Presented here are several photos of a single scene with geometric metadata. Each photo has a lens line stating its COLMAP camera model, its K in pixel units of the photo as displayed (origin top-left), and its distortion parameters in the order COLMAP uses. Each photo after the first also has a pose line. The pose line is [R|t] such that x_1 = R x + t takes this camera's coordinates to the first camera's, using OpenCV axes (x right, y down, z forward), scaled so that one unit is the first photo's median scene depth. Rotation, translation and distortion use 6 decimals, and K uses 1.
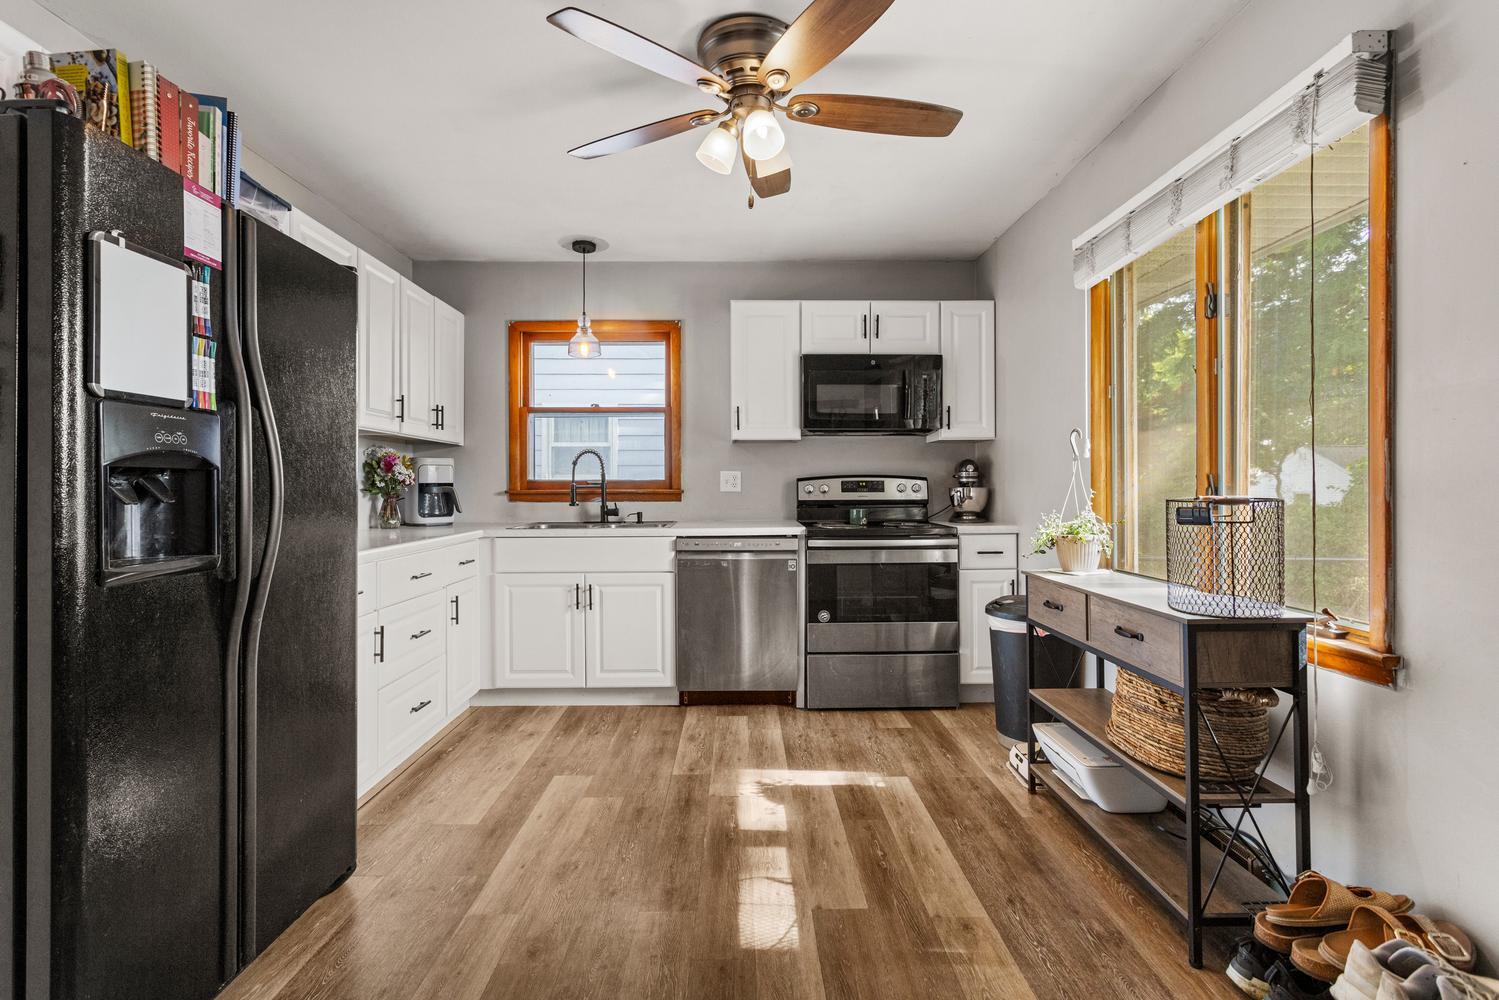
lens RADIAL K [[723.1, 0, 754.9], [0, 723.1, 490.2], [0, 0, 1]] dist [0.001317, 0.000021]
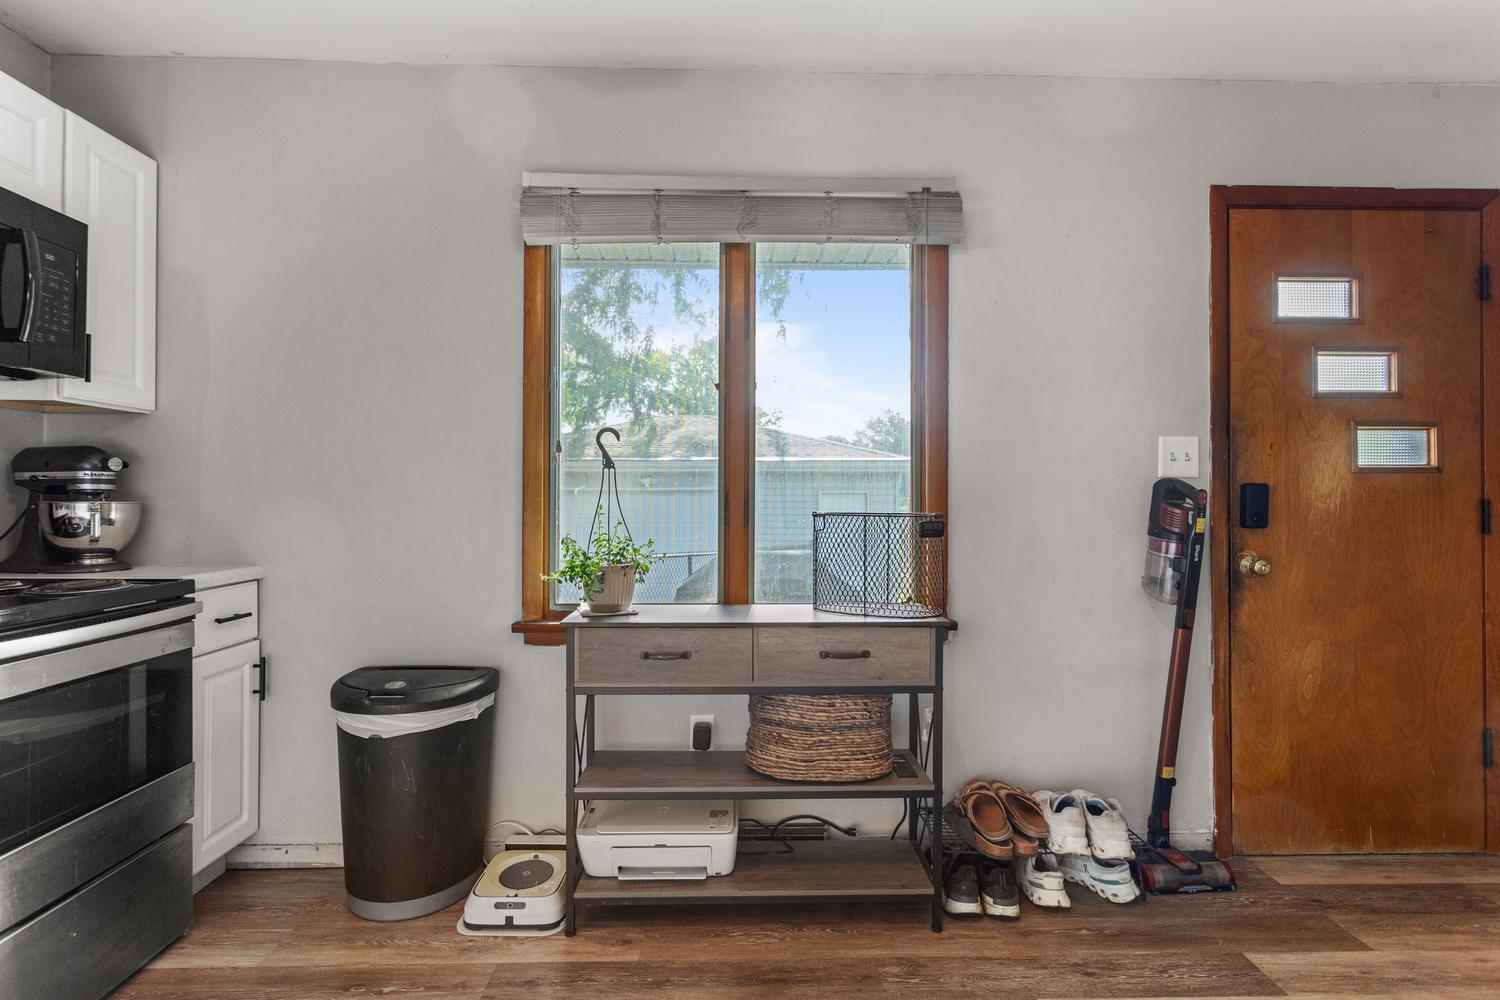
lens RADIAL K [[723.6, 0, 755.7], [0, 723.6, 500.1], [0, 0, 1]] dist [0.001317, 0.000021]
pose [[-0.007683, 0.003718, 0.999964, -0.506227], [0.001328, 0.999992, -0.003707, -0.005699], [-0.999970, 0.001299, -0.007687, 1.268214]]
